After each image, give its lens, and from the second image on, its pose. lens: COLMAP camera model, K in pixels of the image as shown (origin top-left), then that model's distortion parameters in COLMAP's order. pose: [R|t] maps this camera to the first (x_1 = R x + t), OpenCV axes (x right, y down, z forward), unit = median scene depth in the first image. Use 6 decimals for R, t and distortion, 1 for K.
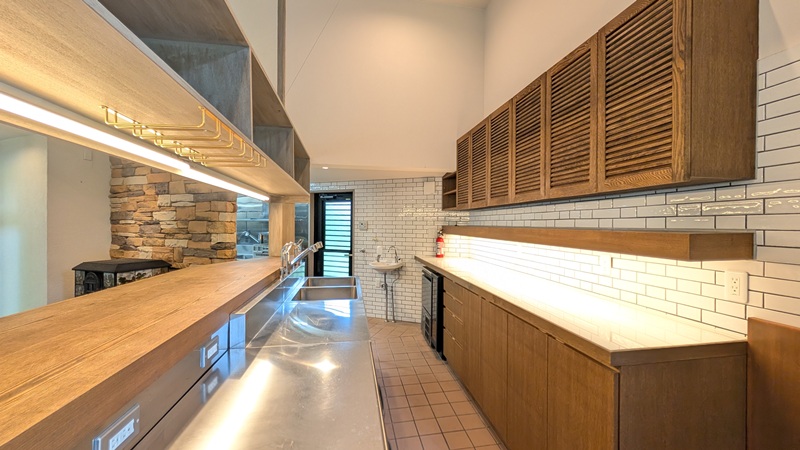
lens RADIAL K [[301.1, 0, 399.3], [0, 301.1, 224.4], [0, 0, 1]] dist [0.000587, 0.000011]
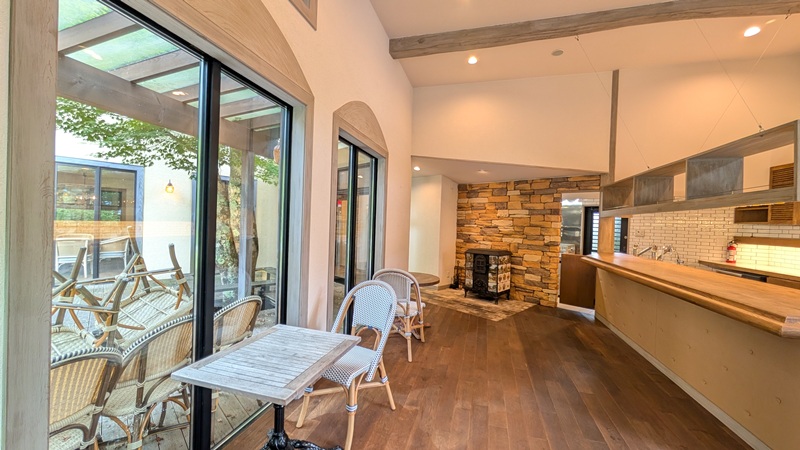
lens RADIAL K [[301.1, 0, 401.7], [0, 301.1, 229.6], [0, 0, 1]] dist [0.000587, 0.000011]
pose [[0.908443, 0.033858, -0.416635, -0.587872], [-0.028085, 0.999406, 0.019981, -0.009359], [0.417064, -0.006451, 0.908854, -0.660977]]
